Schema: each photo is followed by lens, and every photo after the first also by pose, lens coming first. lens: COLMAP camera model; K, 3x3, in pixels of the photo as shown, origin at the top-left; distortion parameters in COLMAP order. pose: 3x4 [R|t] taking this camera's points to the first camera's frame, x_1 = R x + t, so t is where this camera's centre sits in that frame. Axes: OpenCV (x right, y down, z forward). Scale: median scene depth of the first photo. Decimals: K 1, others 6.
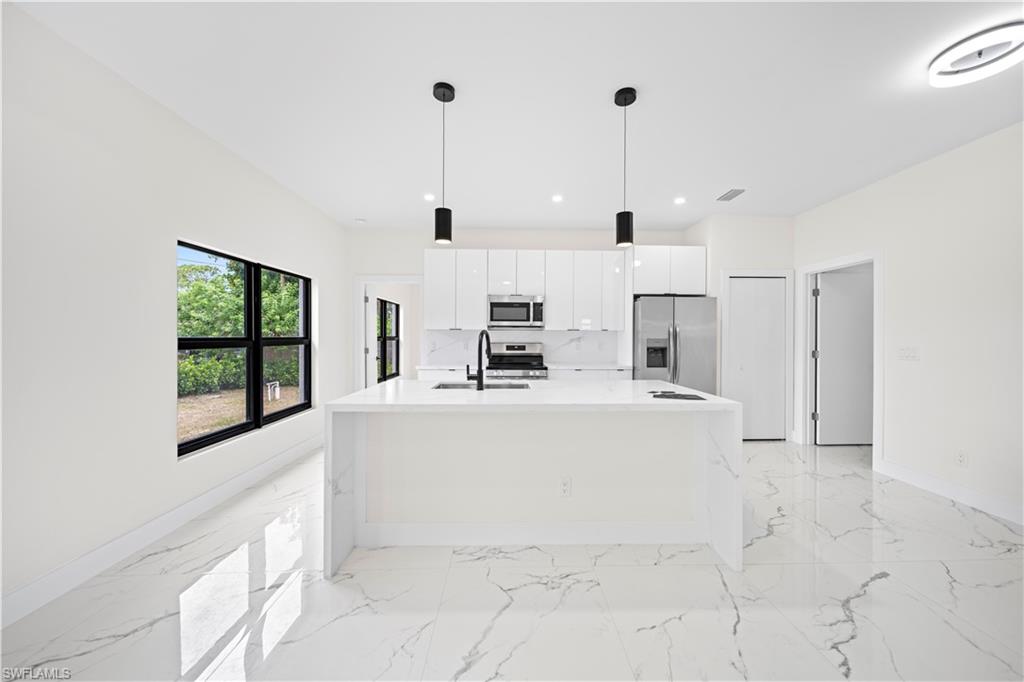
lens RADIAL K [[363.3, 0, 519.6], [0, 363.3, 341.3], [0, 0, 1]] dist [-0.002188, -0.000971]
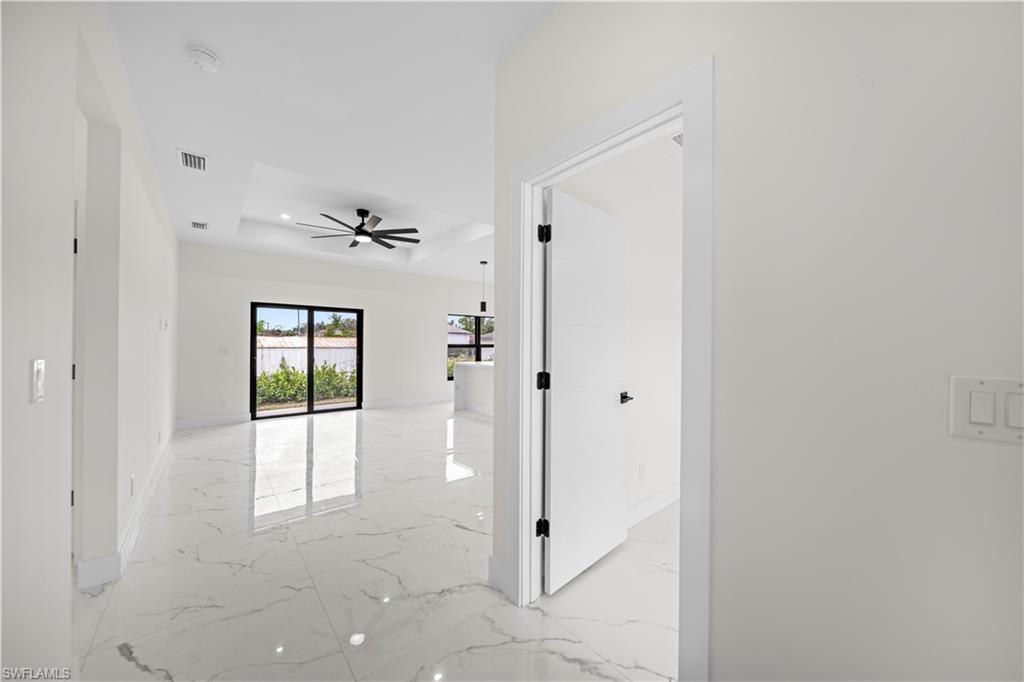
lens RADIAL K [[363.3, 0, 511.3], [0, 363.3, 346.7], [0, 0, 1]] dist [-0.002188, -0.000971]
pose [[0.615996, 0.006287, -0.787724, 1.183914], [-0.014447, 0.999890, -0.003316, 0.010303], [0.787617, 0.013423, 0.616019, -0.345966]]
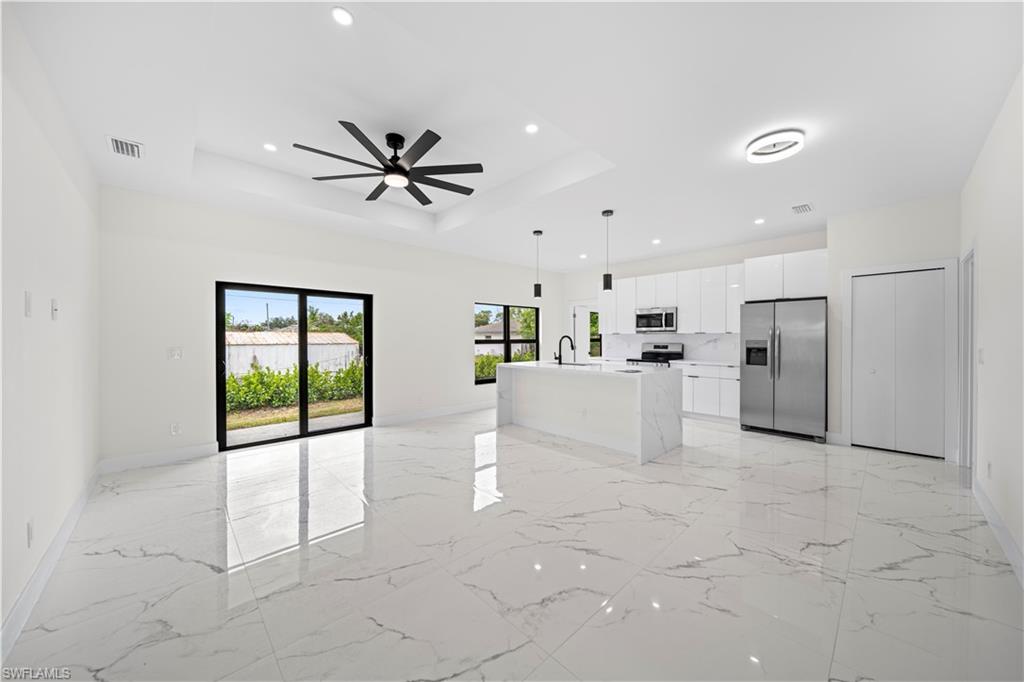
lens RADIAL K [[363.3, 0, 514.1], [0, 363.3, 343.5], [0, 0, 1]] dist [-0.002188, -0.000971]
pose [[0.668112, 0.007022, -0.744027, 0.718138], [-0.006592, 0.999972, 0.003517, 0.004624], [0.744031, 0.002555, 0.668140, -0.332088]]
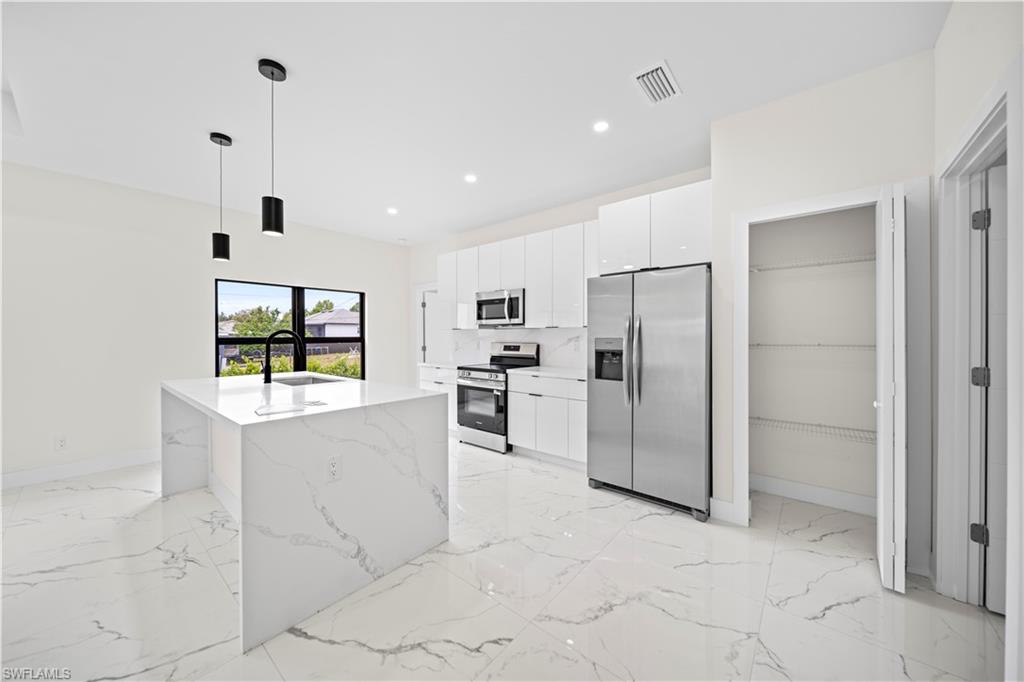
lens RADIAL K [[363.3, 0, 517.2], [0, 363.3, 339.7], [0, 0, 1]] dist [-0.002188, -0.000971]
pose [[0.752032, 0.001287, -0.659125, 0.697259], [-0.004398, 0.999986, -0.003065, -0.000404], [0.659112, 0.005204, 0.752027, 0.374537]]
